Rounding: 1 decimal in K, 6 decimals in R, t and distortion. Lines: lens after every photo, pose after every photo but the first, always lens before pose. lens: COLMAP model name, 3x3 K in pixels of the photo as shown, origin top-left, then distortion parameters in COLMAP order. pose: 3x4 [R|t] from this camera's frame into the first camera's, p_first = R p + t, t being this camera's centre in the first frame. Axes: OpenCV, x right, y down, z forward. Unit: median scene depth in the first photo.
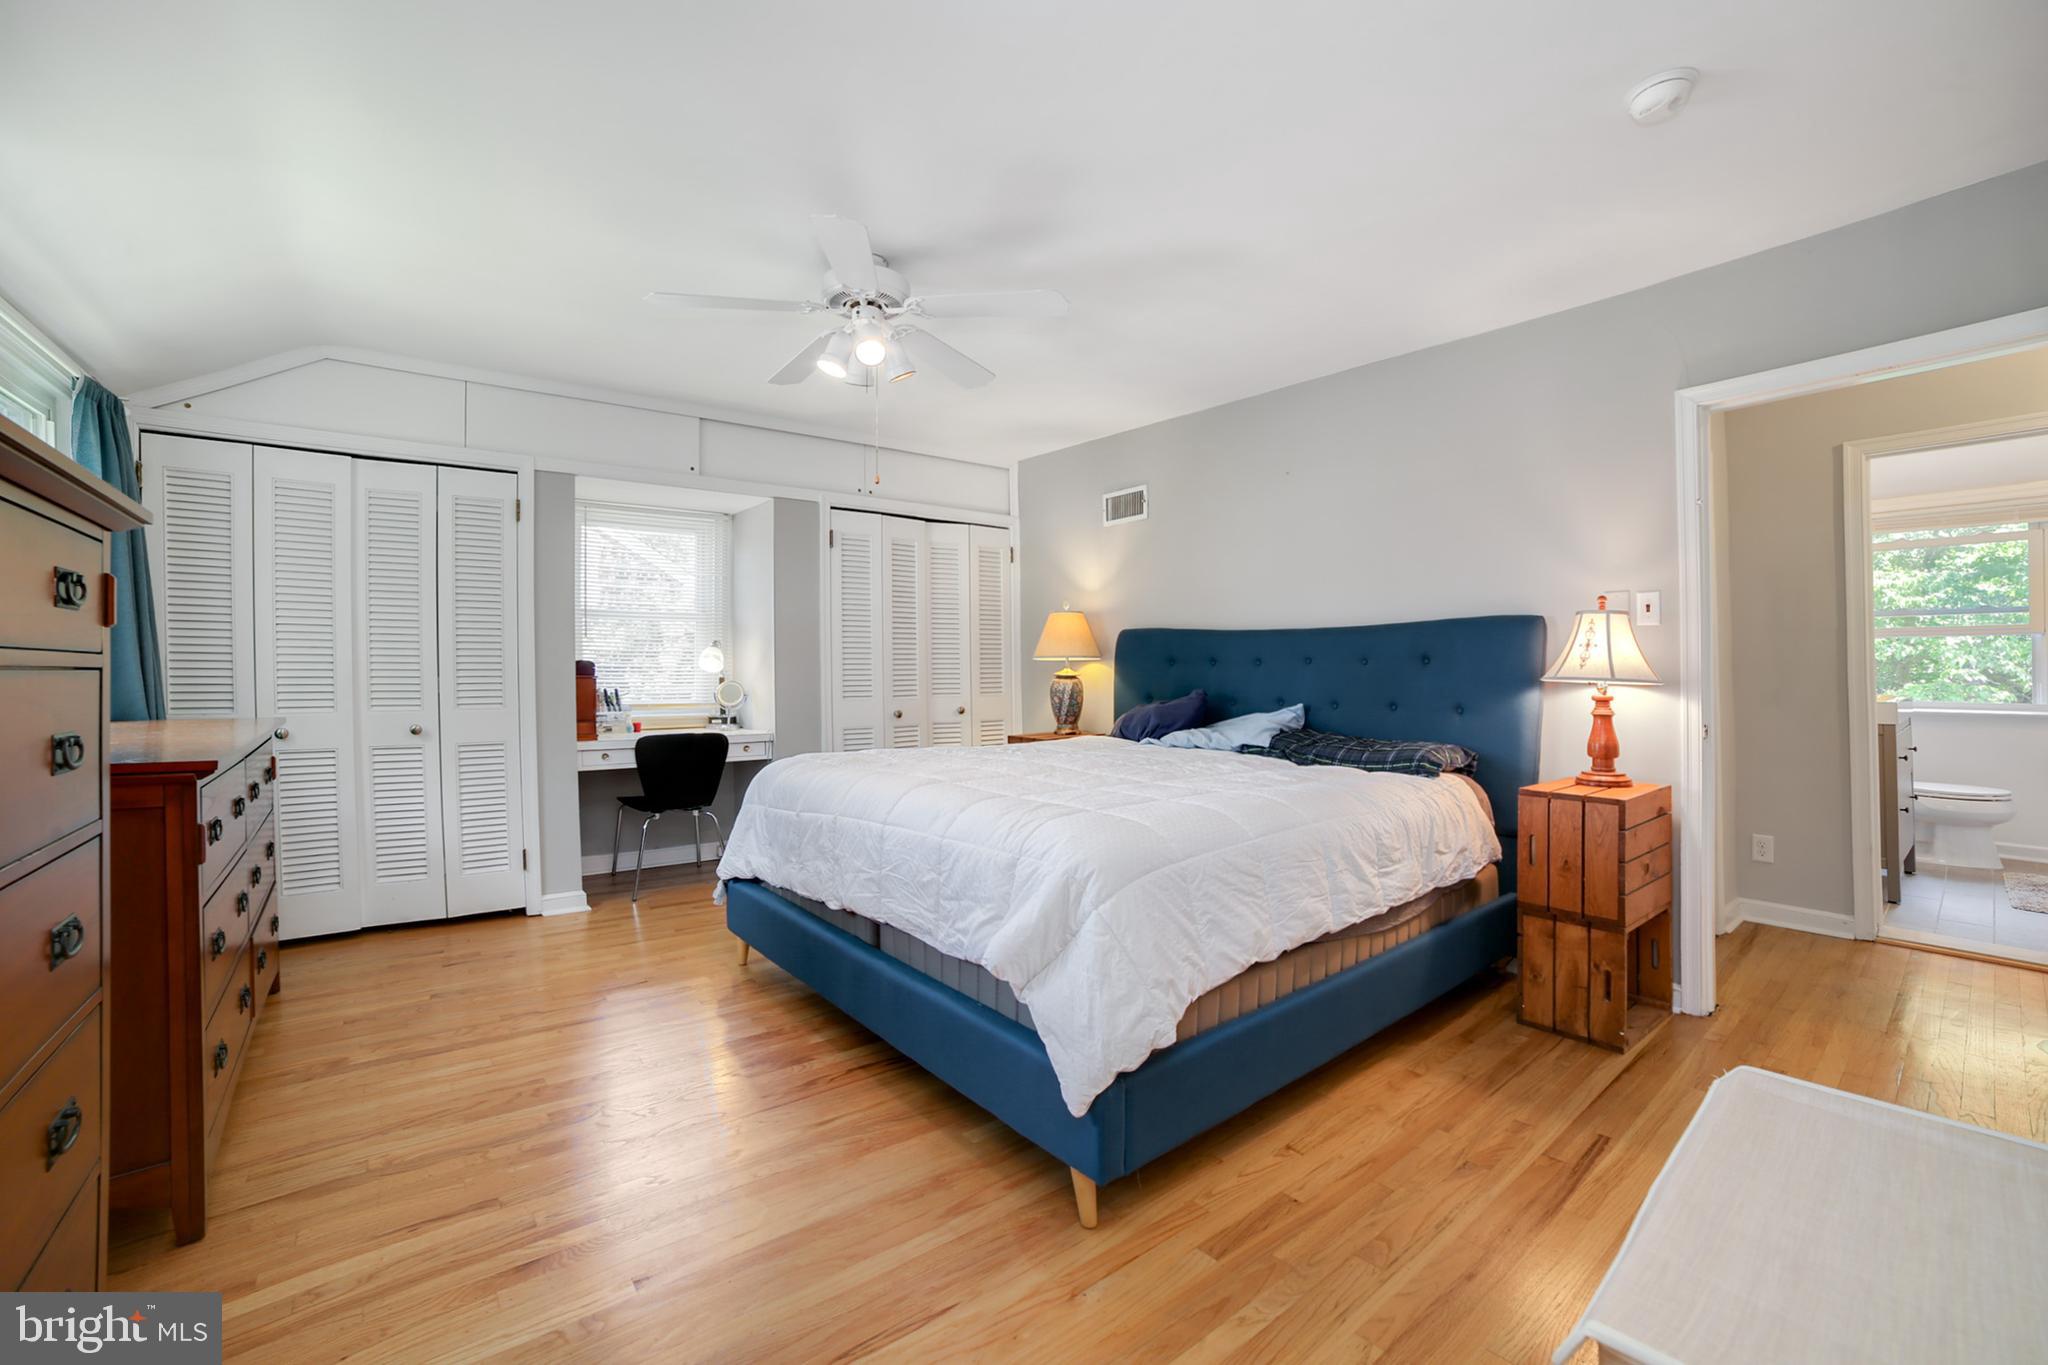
lens RADIAL K [[824.9, 0, 1009.4], [0, 824.9, 665.0], [0, 0, 1]] dist [-0.082680, 0.035477]
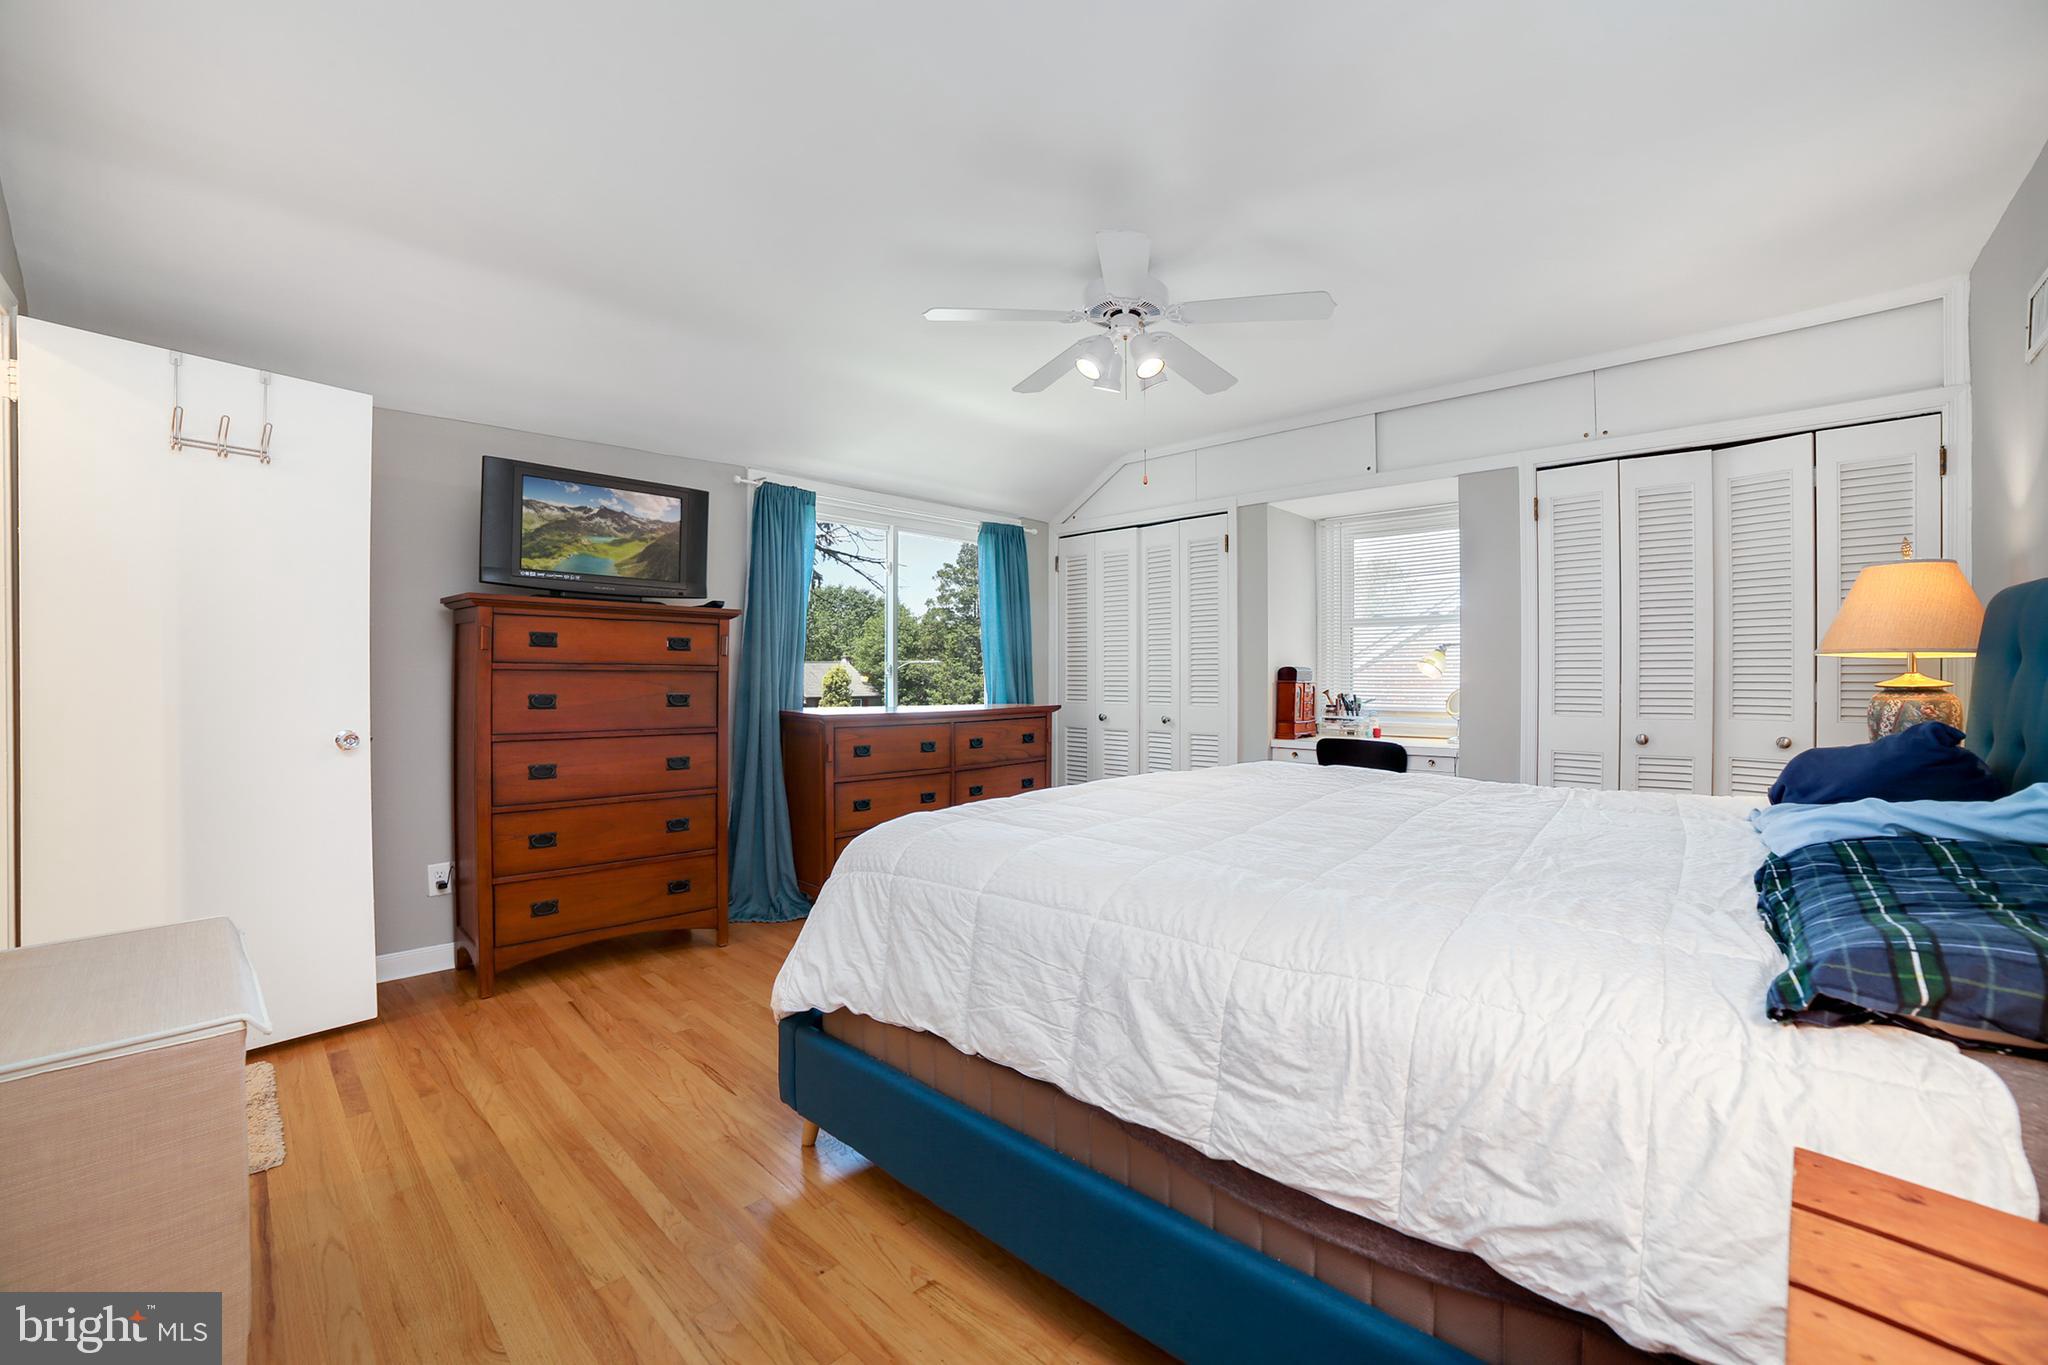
lens RADIAL K [[824.9, 0, 1009.4], [0, 824.9, 665.0], [0, 0, 1]] dist [-0.082680, 0.035477]
pose [[0.159407, -0.004209, -0.987204, 0.562645], [-0.002194, 0.999987, -0.004618, -0.000502], [0.987210, 0.002902, 0.159396, 0.471171]]
